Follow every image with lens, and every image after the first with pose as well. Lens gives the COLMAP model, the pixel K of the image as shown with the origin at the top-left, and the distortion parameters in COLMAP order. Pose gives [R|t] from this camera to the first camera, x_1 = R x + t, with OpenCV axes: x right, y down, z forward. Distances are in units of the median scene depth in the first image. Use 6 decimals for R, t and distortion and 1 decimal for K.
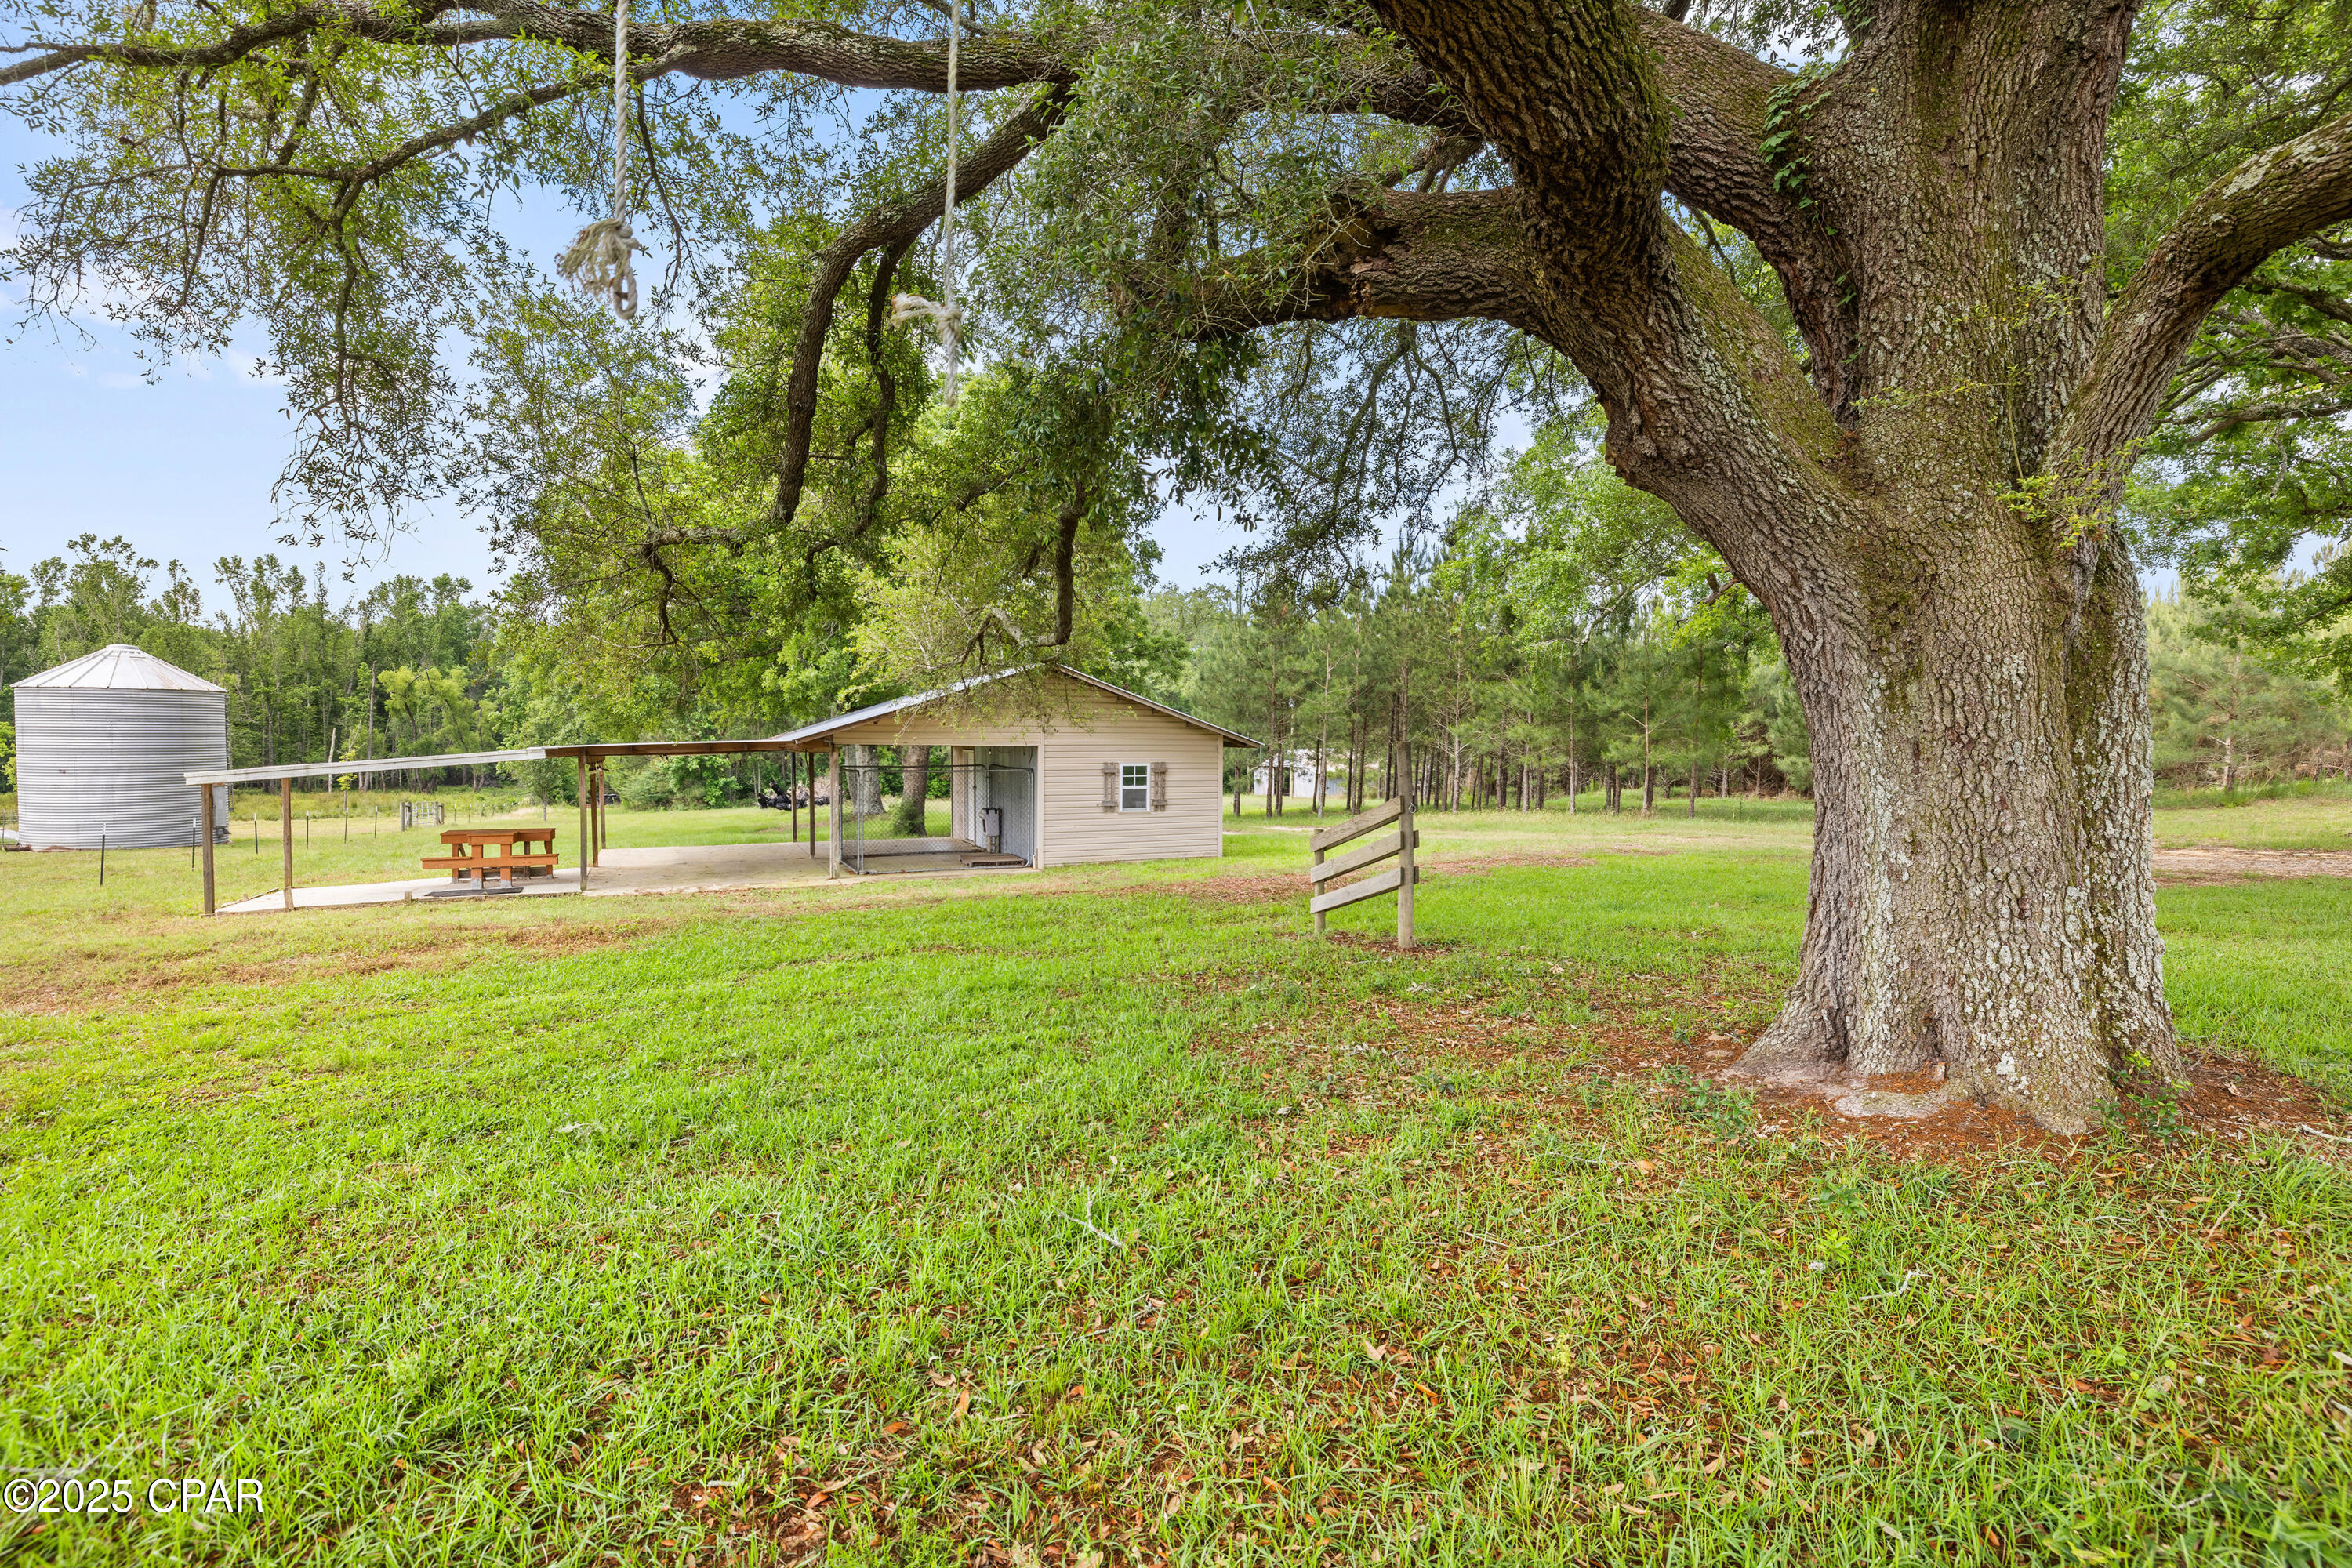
lens RADIAL K [[1153.6, 0, 1181.8], [0, 1153.6, 780.0], [0, 0, 1]] dist [0.000502, -0.000020]
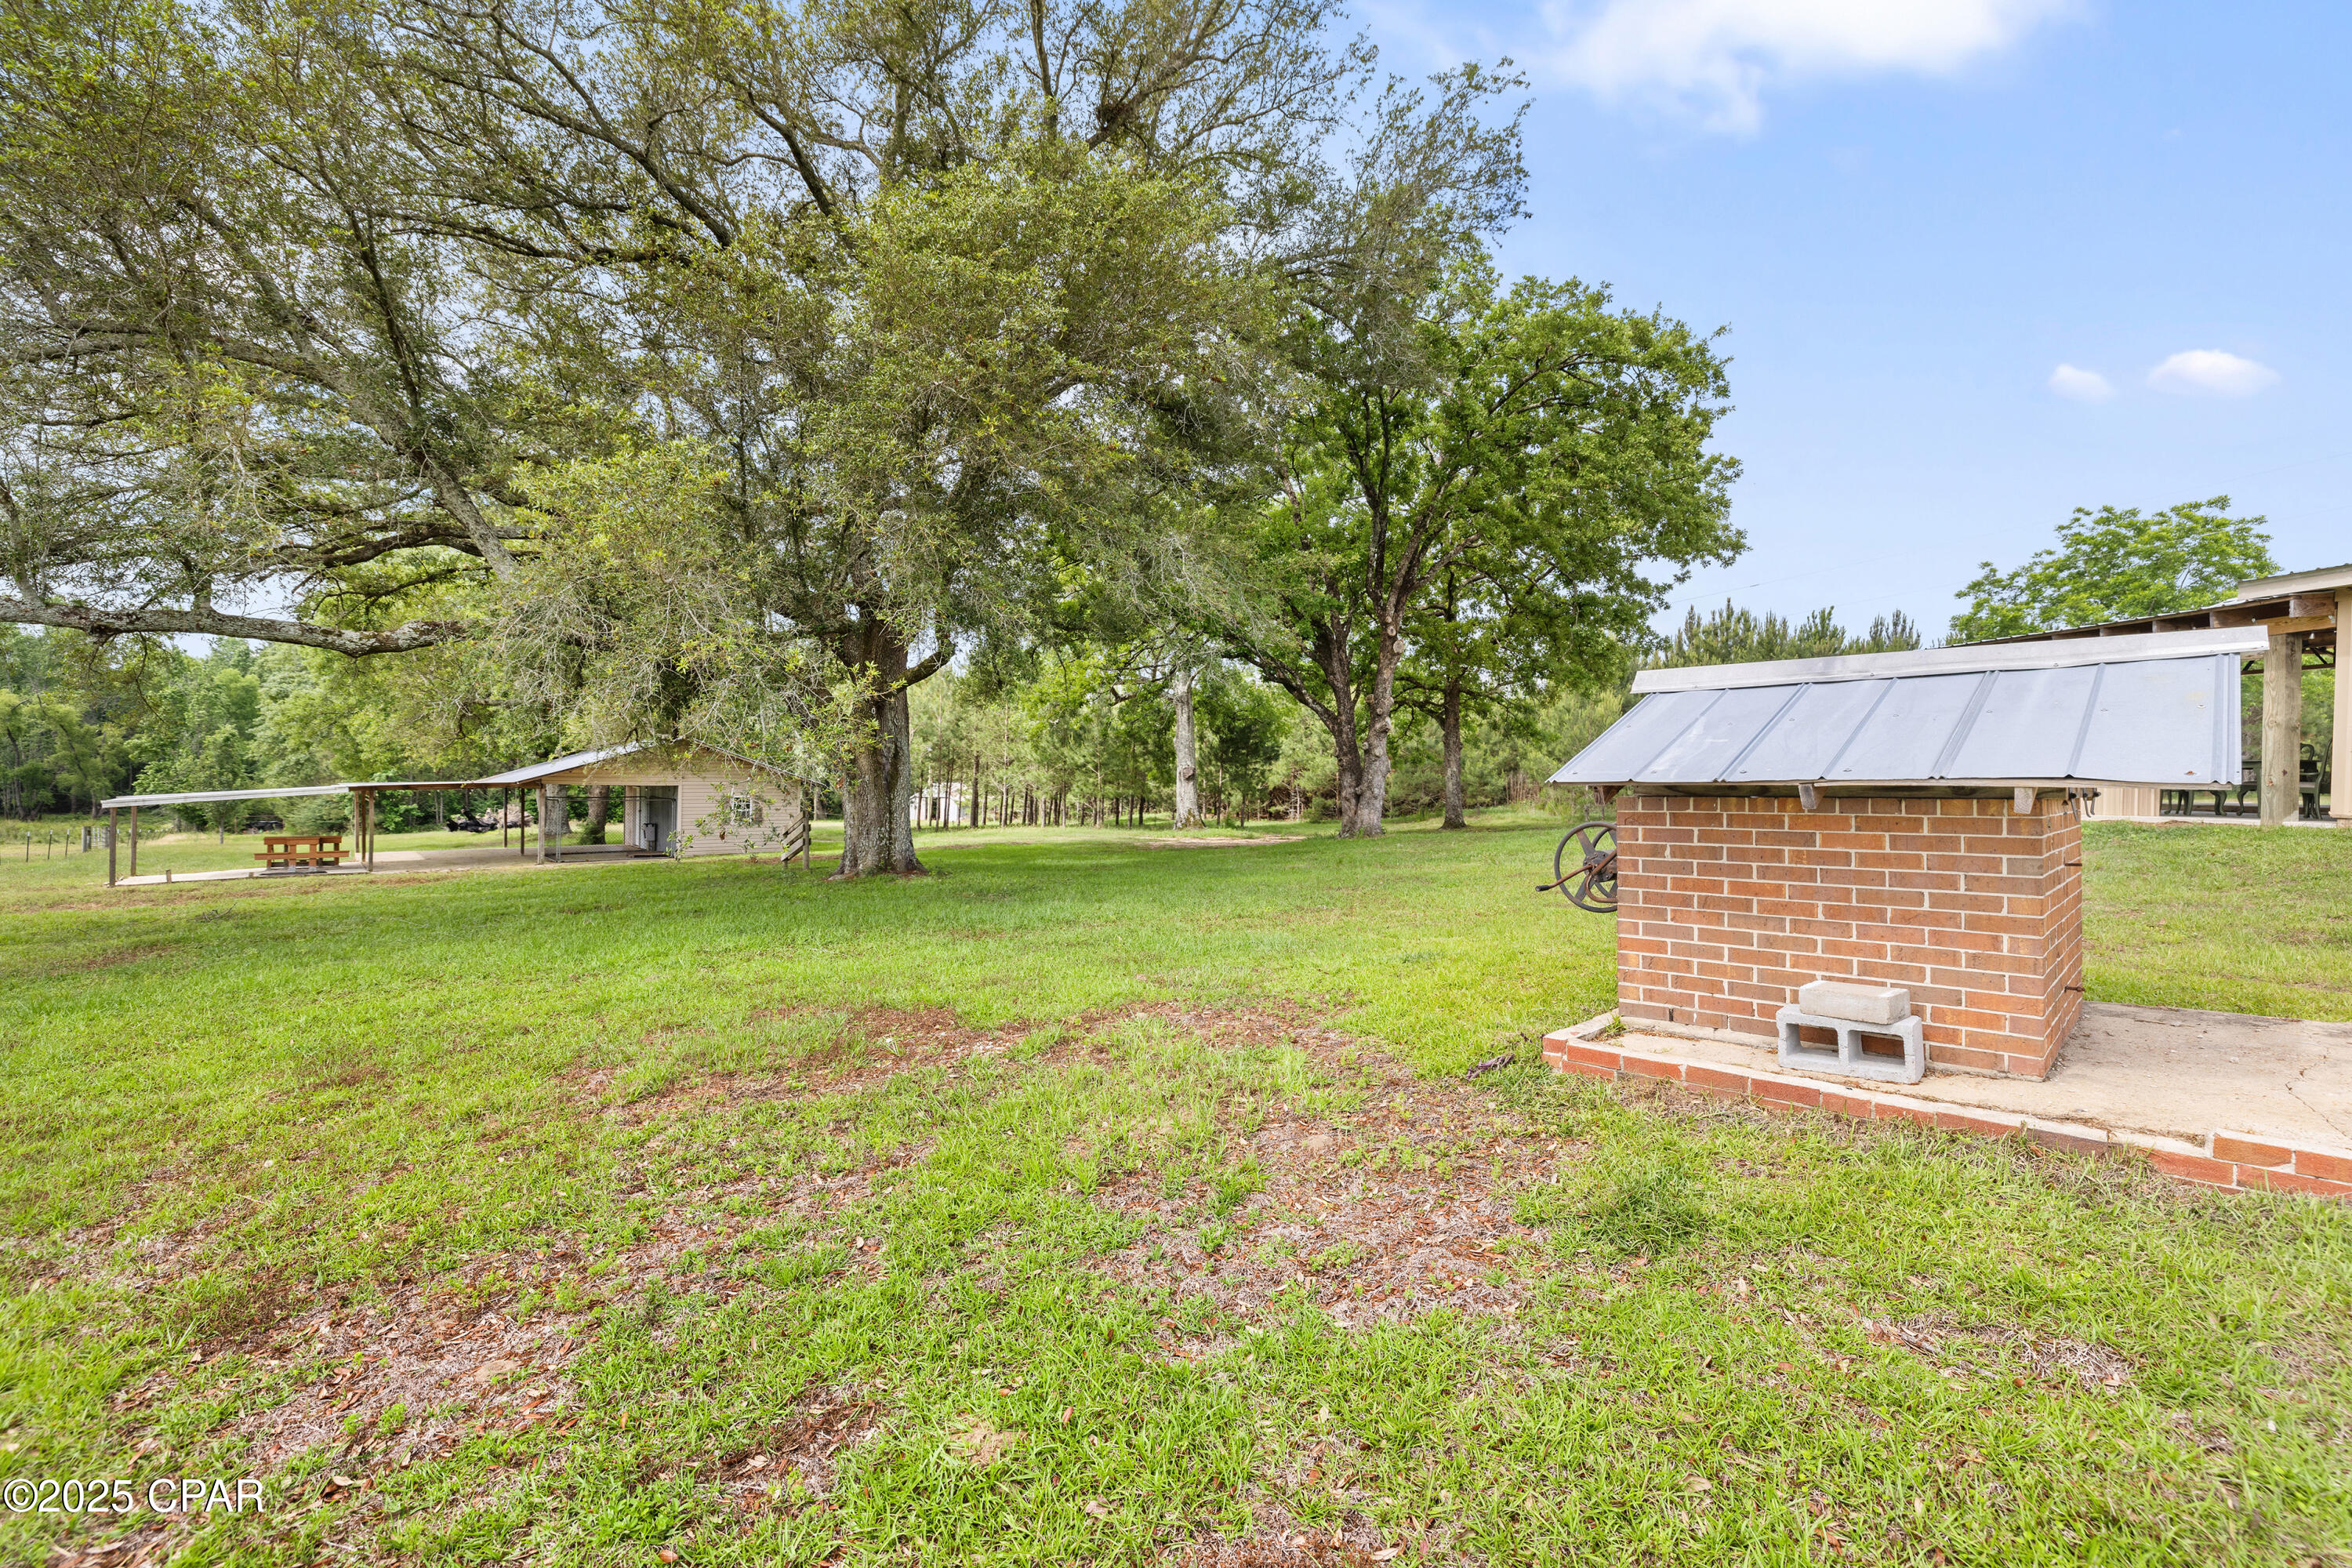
lens RADIAL K [[983.2, 0, 1161.3], [0, 983.2, 784.5], [0, 0, 1]] dist [0.002204, 0.000222]
pose [[0.958169, 0.007444, 0.286107, 0.118079], [-0.000579, 0.999710, -0.024072, 0.002556], [-0.286203, 0.022899, 0.957895, -0.490213]]
